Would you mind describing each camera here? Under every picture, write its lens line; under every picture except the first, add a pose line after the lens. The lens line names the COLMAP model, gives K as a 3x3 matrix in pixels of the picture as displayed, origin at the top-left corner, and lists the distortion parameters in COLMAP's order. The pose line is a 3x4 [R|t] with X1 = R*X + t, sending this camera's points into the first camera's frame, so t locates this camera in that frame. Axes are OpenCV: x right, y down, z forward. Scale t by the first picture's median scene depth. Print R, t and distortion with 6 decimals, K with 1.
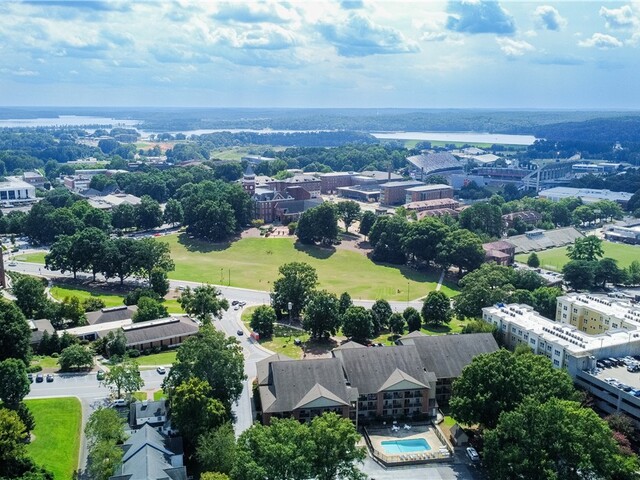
lens RADIAL K [[443.3, 0, 320.0], [0, 443.3, 240.0], [0, 0, 1]] dist [0.002852, 0.002458]
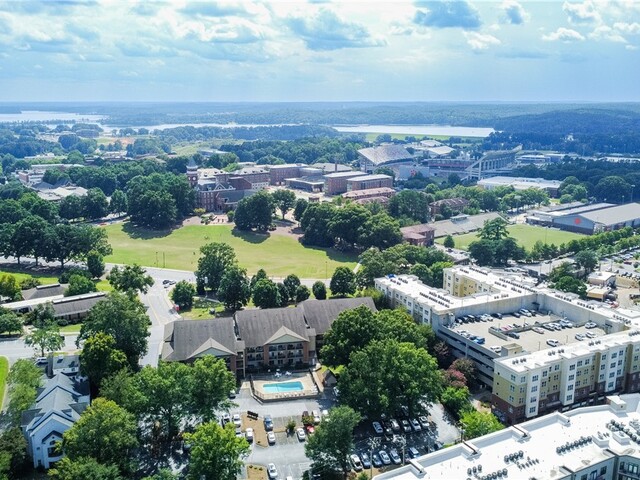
lens RADIAL K [[455.7, 0, 320.2], [0, 455.7, 235.4], [0, 0, 1]] dist [0.002577, -0.000423]
pose [[0.999345, -0.015135, 0.032877, 0.106389], [0.015238, 0.999880, -0.002896, 0.024392], [-0.032830, 0.003395, 0.999455, -0.095873]]
